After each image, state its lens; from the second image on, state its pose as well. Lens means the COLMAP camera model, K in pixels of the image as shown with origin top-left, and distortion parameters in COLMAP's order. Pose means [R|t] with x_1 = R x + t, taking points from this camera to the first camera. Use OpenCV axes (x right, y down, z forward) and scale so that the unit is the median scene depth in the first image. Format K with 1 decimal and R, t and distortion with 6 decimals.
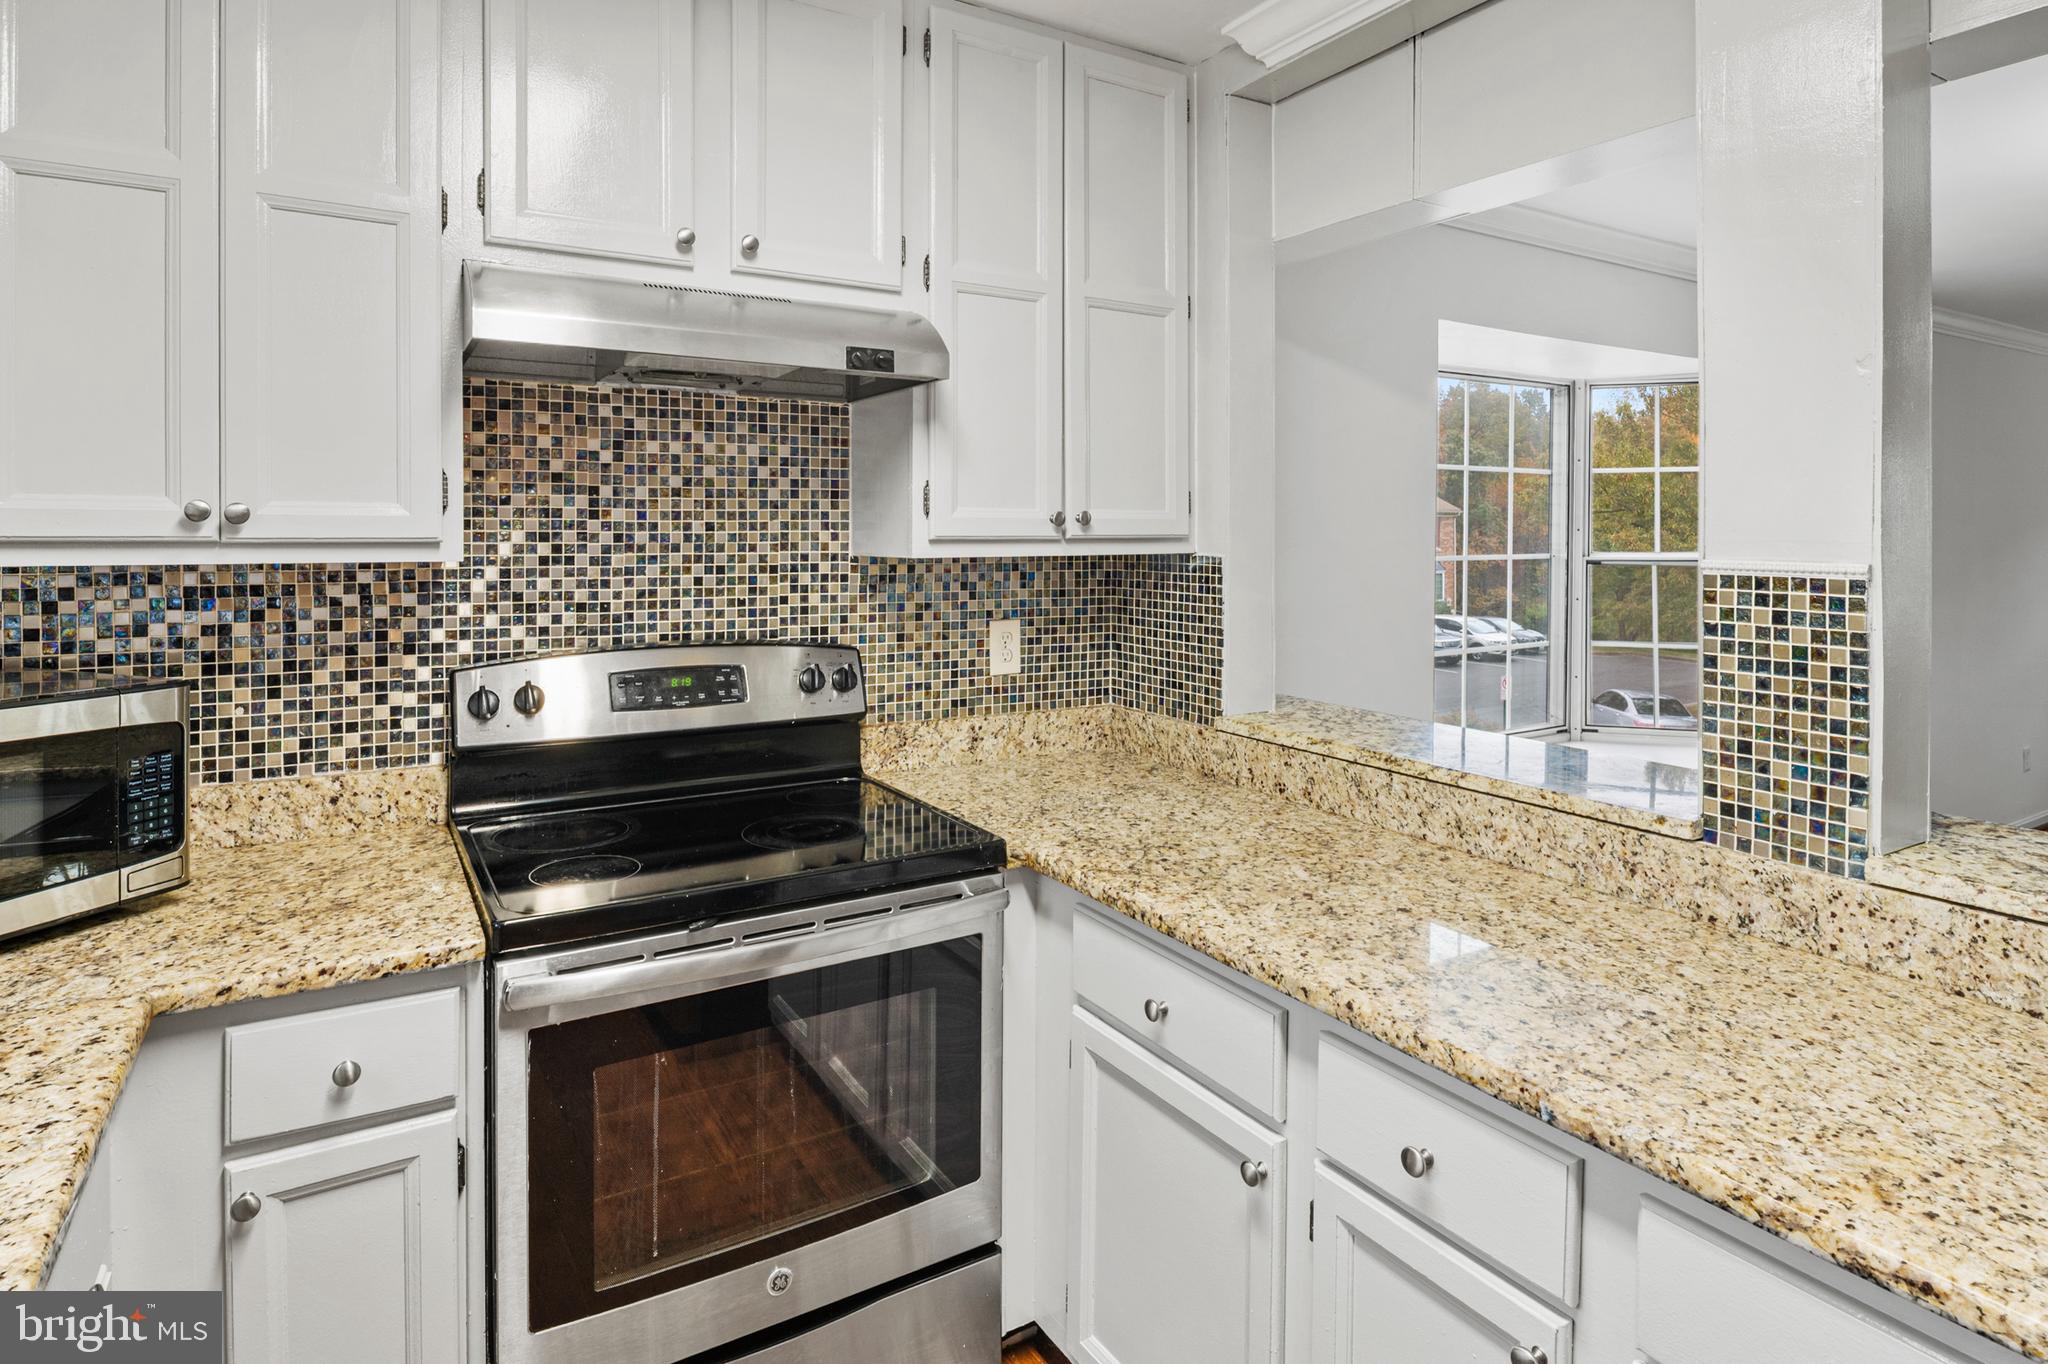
lens RADIAL K [[1117.8, 0, 1019.8], [0, 1117.8, 539.5], [0, 0, 1]] dist [-0.000014, -0.006797]
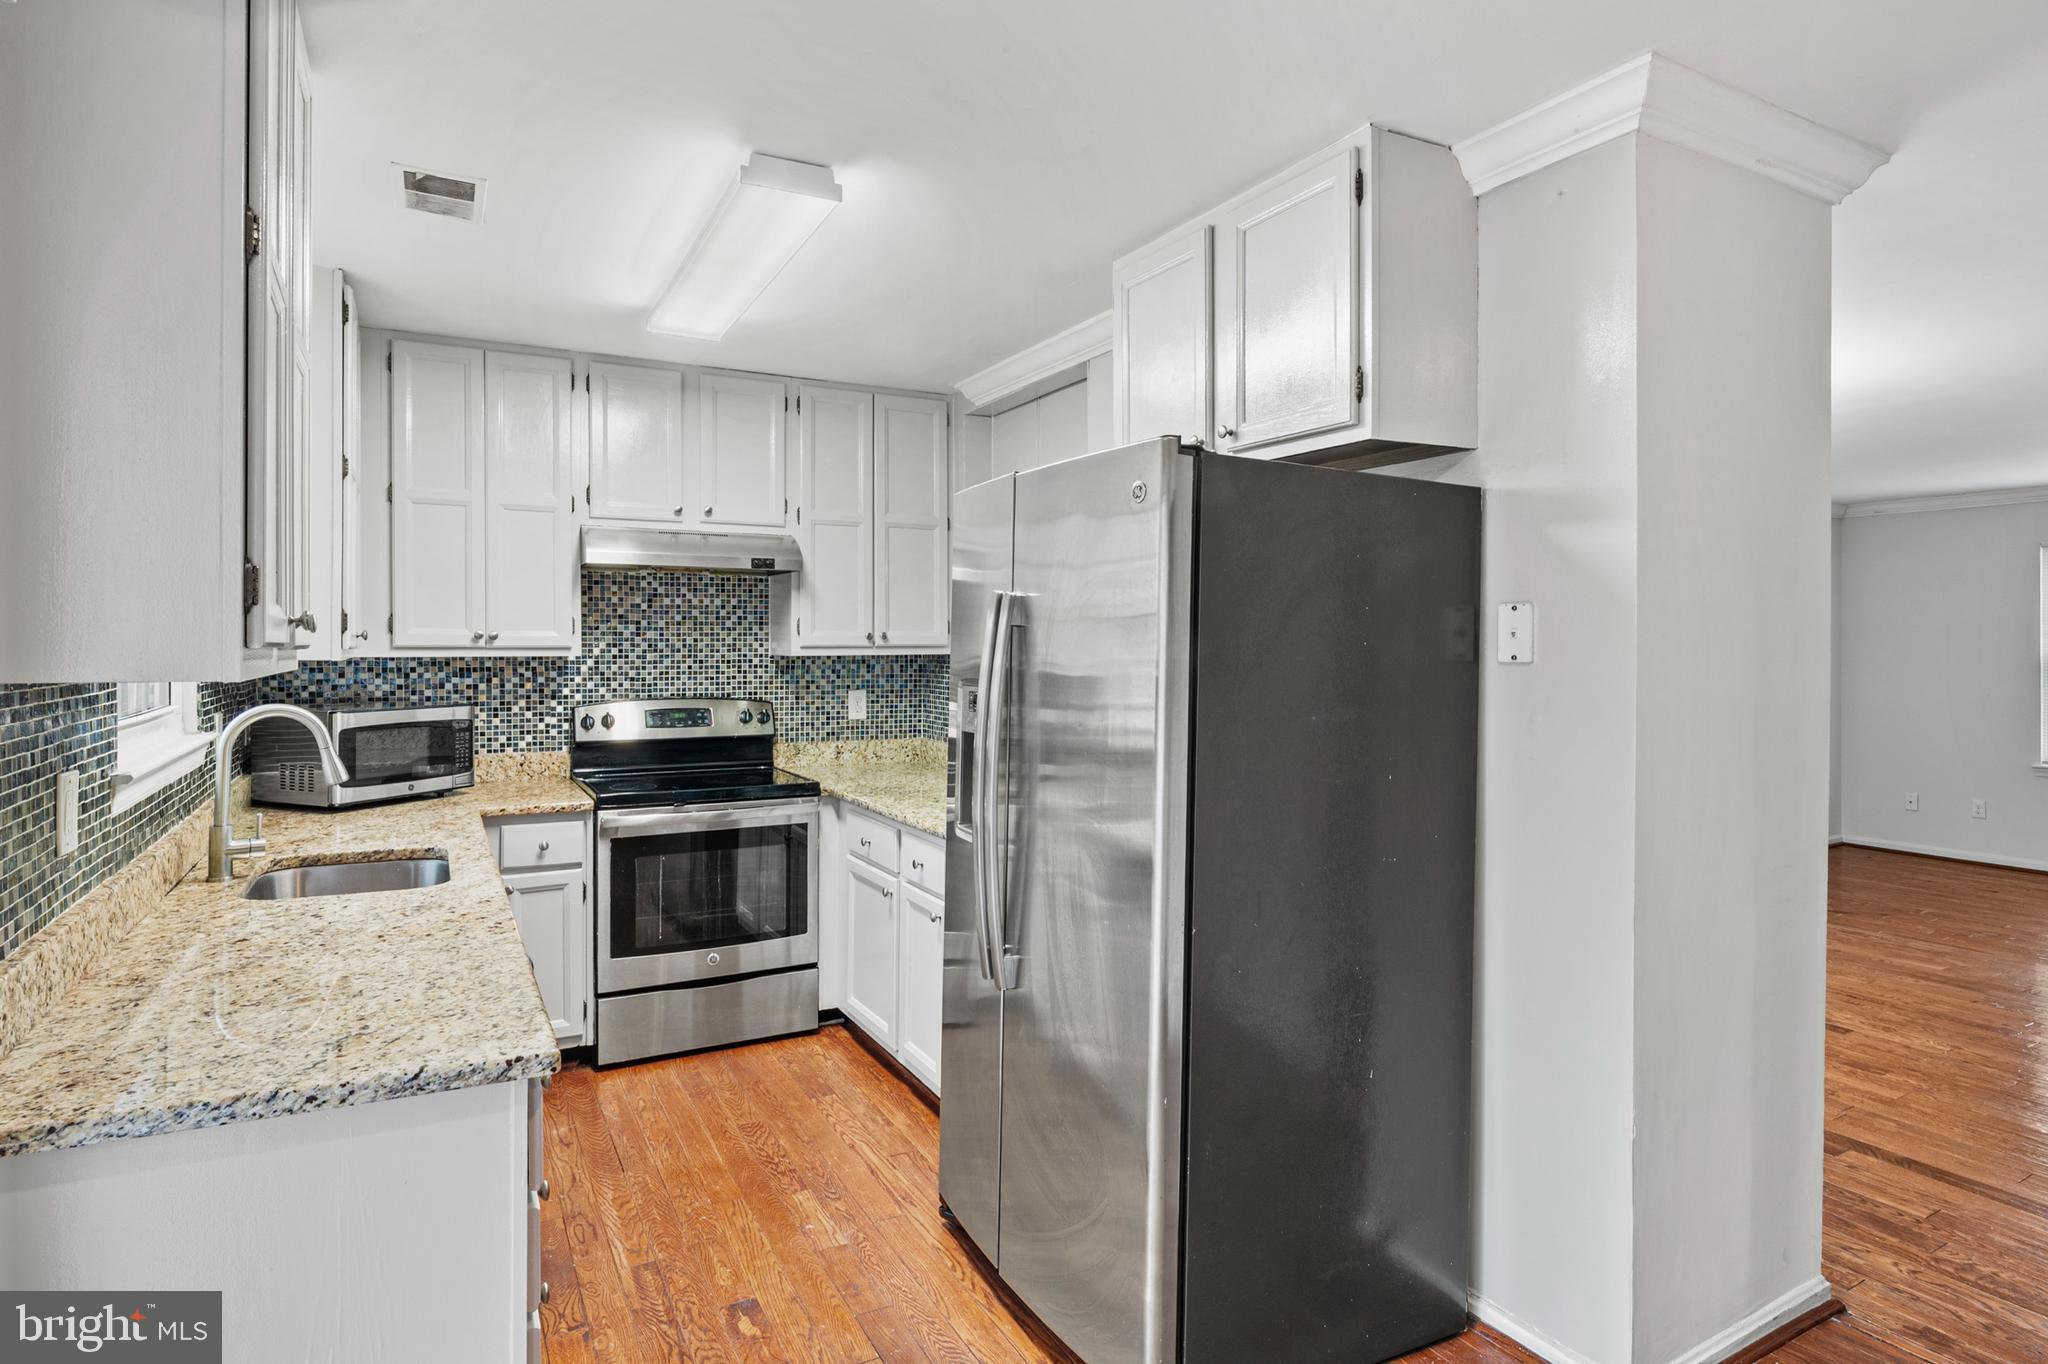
lens RADIAL K [[1117.8, 0, 1020.7], [0, 1117.8, 653.5], [0, 0, 1]] dist [-0.000014, -0.006797]
pose [[0.998865, 0.001655, -0.047601, 0.455011], [-0.001328, 0.999975, 0.006894, -0.002537], [0.047611, -0.006823, 0.998843, -1.107030]]
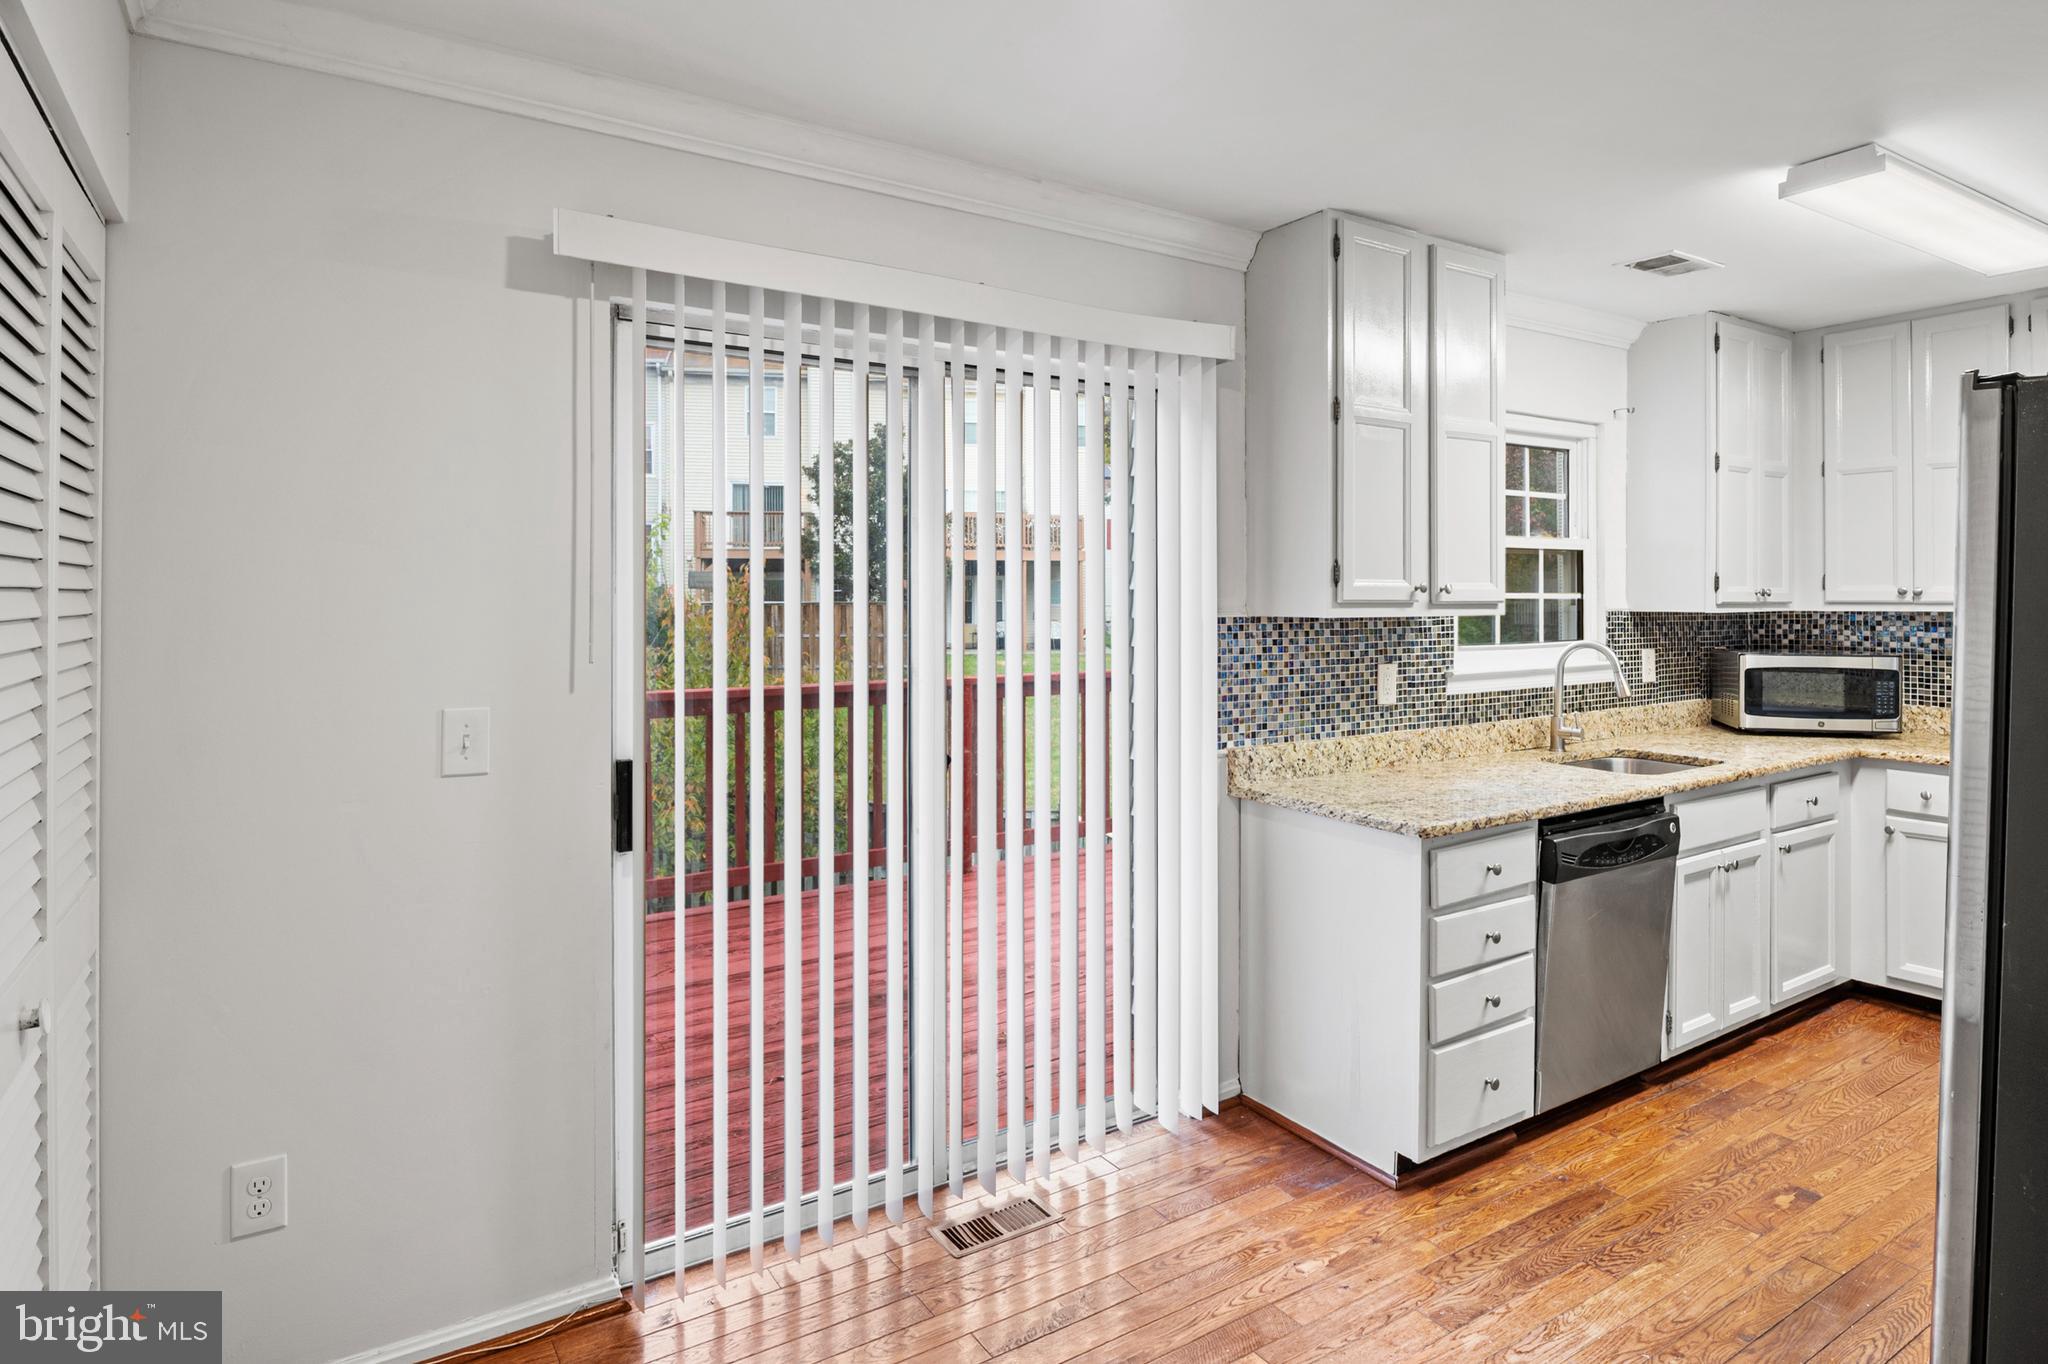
lens RADIAL K [[1117.8, 0, 1019.6], [0, 1117.8, 598.6], [0, 0, 1]] dist [-0.000014, -0.006797]
pose [[0.028560, -0.000812, -0.999592, 1.426654], [0.000040, 1.000000, -0.000811, -0.004452], [0.999592, -0.000017, 0.028560, -0.903362]]
